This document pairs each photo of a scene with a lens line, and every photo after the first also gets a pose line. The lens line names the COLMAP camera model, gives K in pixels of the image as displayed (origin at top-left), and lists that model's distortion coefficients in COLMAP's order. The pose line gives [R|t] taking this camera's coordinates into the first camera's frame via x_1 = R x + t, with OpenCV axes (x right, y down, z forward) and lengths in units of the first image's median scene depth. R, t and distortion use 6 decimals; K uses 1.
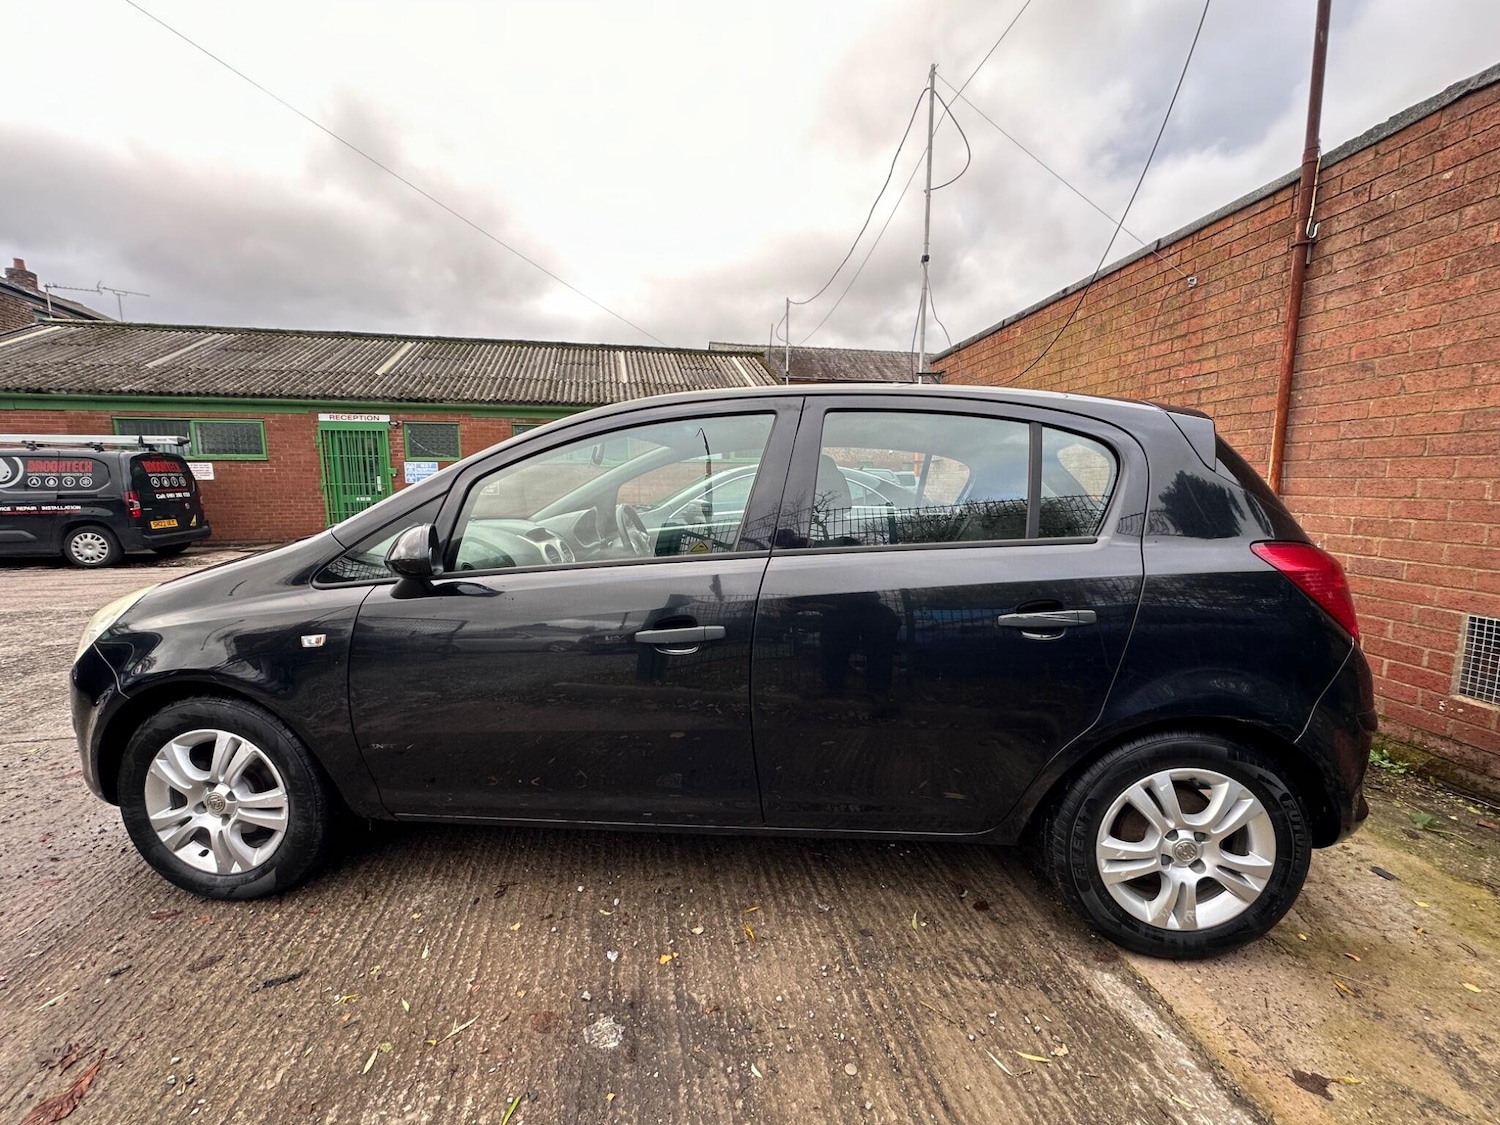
lens RADIAL K [[616.8, 0, 750.0], [0, 616.8, 562.5], [0, 0, 1]] dist [0.008774, 0.000239]
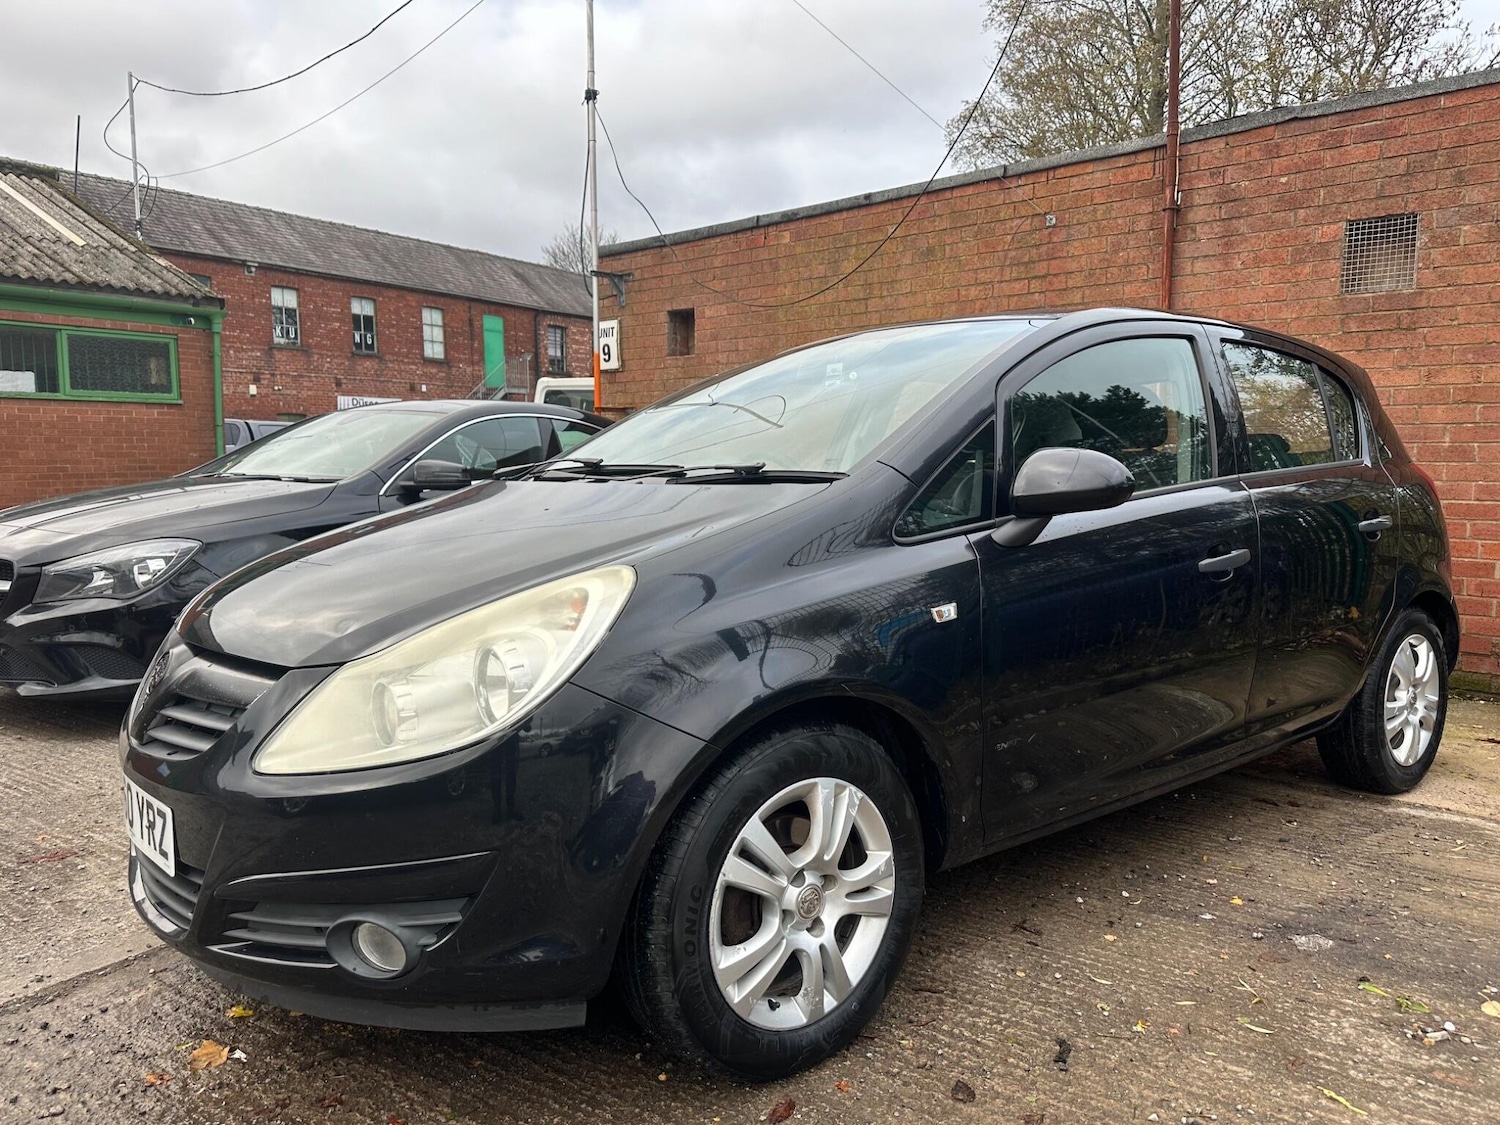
lens RADIAL K [[1069.5, 0, 786.2], [0, 1069.5, 598.2], [0, 0, 1]] dist [0.002858, -0.007422]
pose [[0.718642, -0.082795, 0.690433, -0.872880], [0.087521, 0.995760, 0.028313, 0.043033], [-0.689850, 0.040081, 0.722842, 0.149902]]
